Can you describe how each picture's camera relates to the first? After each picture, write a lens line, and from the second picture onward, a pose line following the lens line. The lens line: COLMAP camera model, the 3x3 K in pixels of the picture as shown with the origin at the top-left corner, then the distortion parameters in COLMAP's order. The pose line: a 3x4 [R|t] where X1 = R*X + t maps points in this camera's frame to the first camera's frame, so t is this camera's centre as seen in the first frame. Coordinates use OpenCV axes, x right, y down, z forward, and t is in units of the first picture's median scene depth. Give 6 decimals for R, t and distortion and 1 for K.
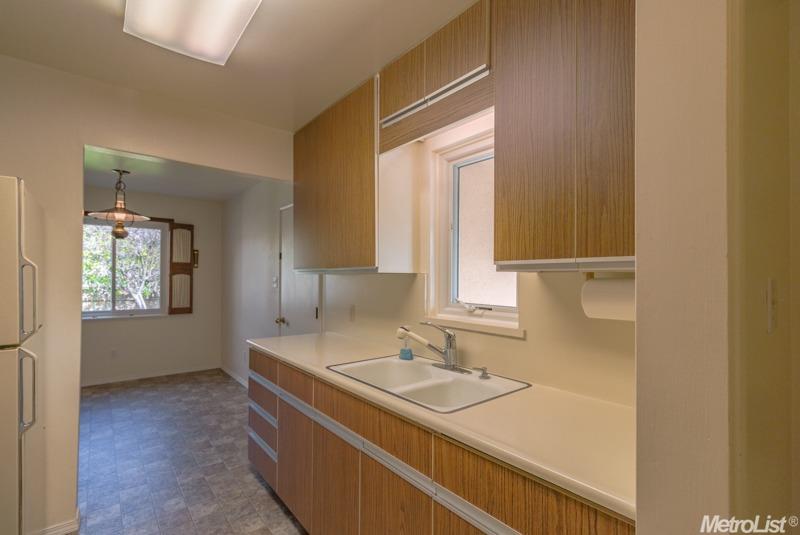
lens RADIAL K [[368.4, 0, 403.6], [0, 368.4, 272.7], [0, 0, 1]] dist [-0.000587, -0.000256]
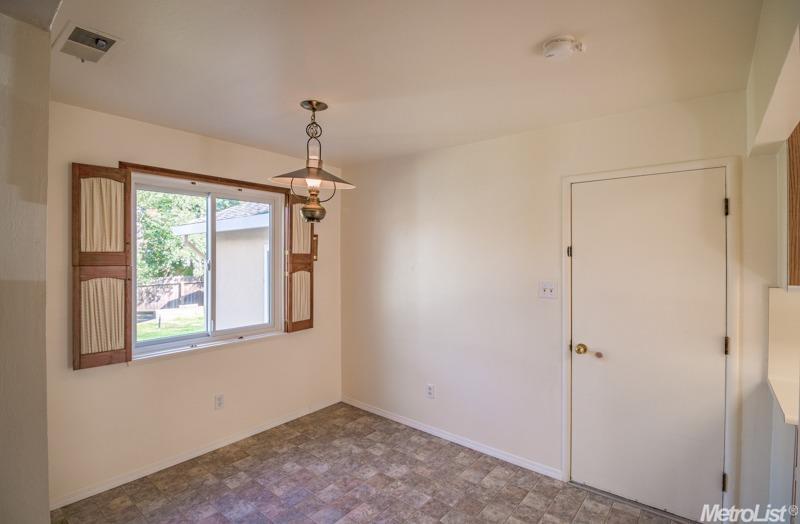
lens RADIAL K [[389.4, 0, 401.7], [0, 389.4, 257.0], [0, 0, 1]] dist [-0.002756, -0.000954]
pose [[0.982319, -0.003348, 0.187183, -0.664092], [0.000001, 0.999840, 0.017879, -0.040729], [-0.187213, -0.017563, 0.982162, 0.322700]]
